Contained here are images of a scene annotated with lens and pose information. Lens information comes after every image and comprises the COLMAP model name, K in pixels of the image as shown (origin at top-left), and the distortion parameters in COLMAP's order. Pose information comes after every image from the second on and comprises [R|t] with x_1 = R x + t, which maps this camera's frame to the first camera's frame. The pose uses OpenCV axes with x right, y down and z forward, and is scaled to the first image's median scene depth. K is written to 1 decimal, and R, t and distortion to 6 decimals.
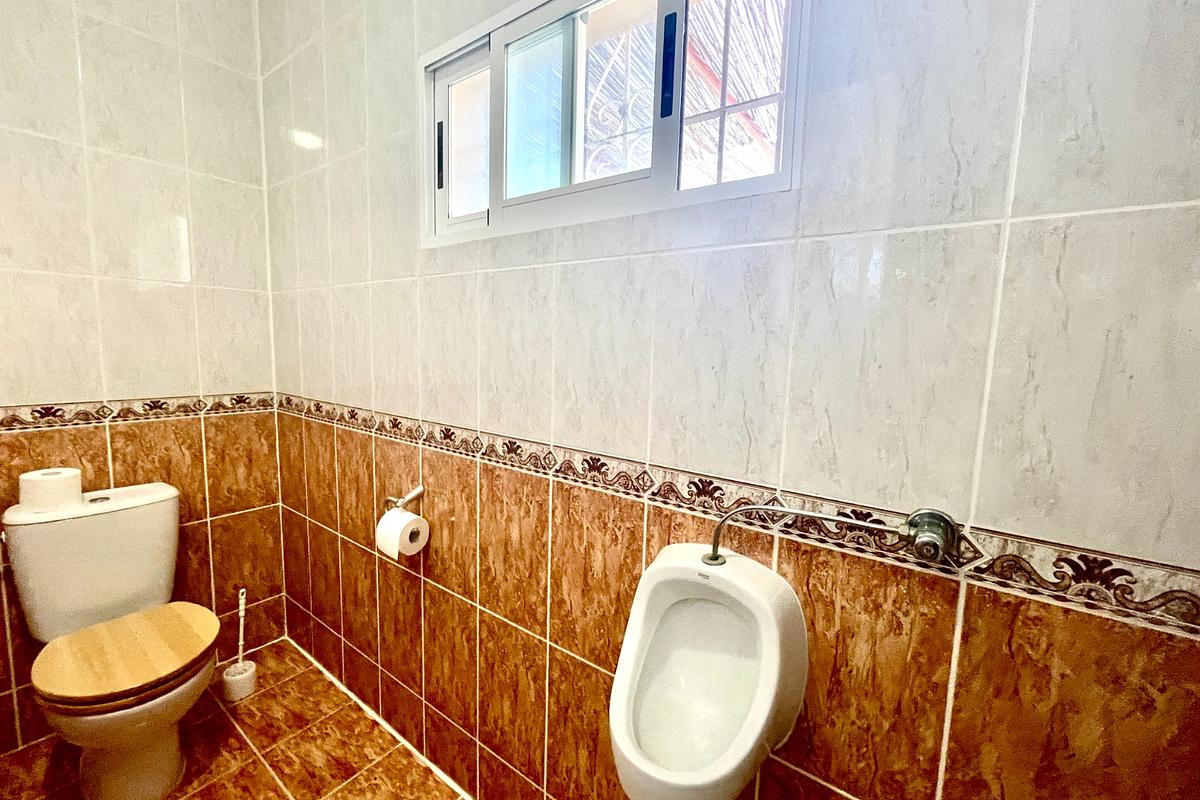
lens RADIAL K [[484.3, 0, 589.9], [0, 484.3, 396.9], [0, 0, 1]] dist [-0.001954, -0.000514]
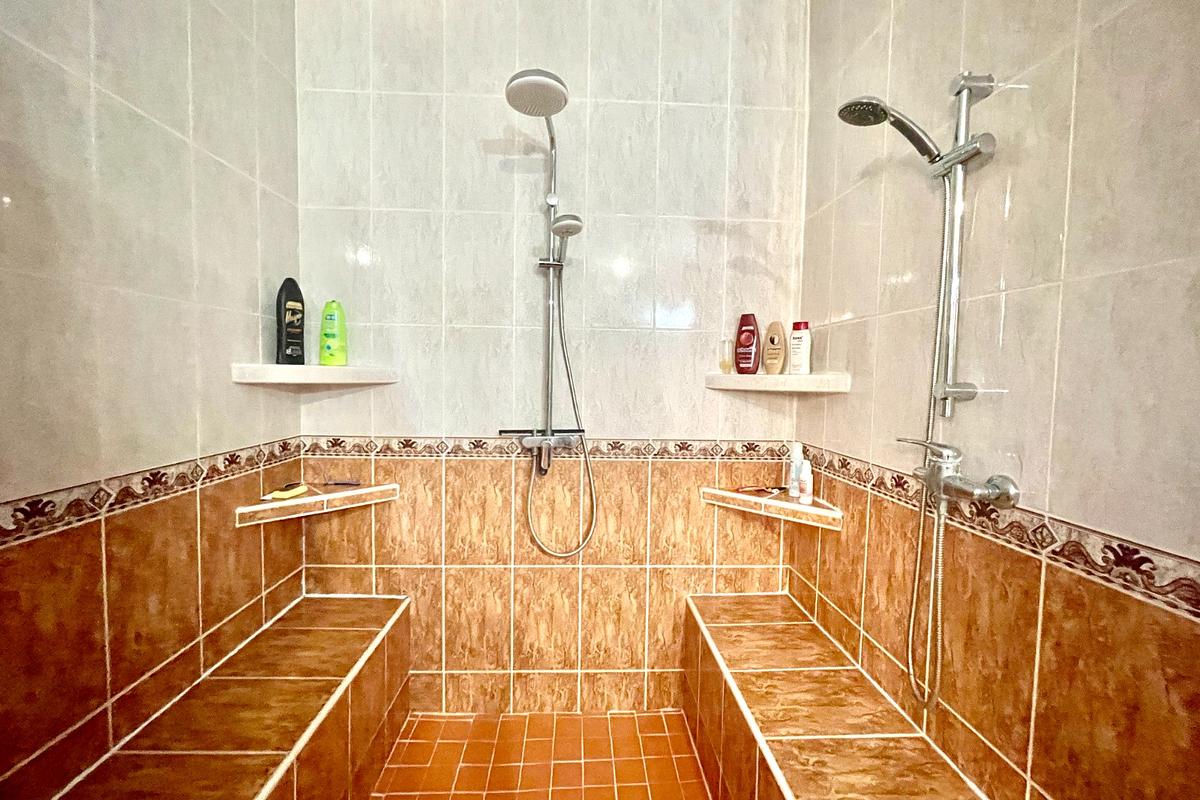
lens RADIAL K [[484.3, 0, 589.9], [0, 484.3, 396.9], [0, 0, 1]] dist [-0.001954, -0.000514]
pose [[0.620735, 0.017851, -0.783817, 0.273654], [-0.084838, 0.995400, -0.044516, 0.029996], [0.779417, 0.094130, 0.619394, -0.202509]]
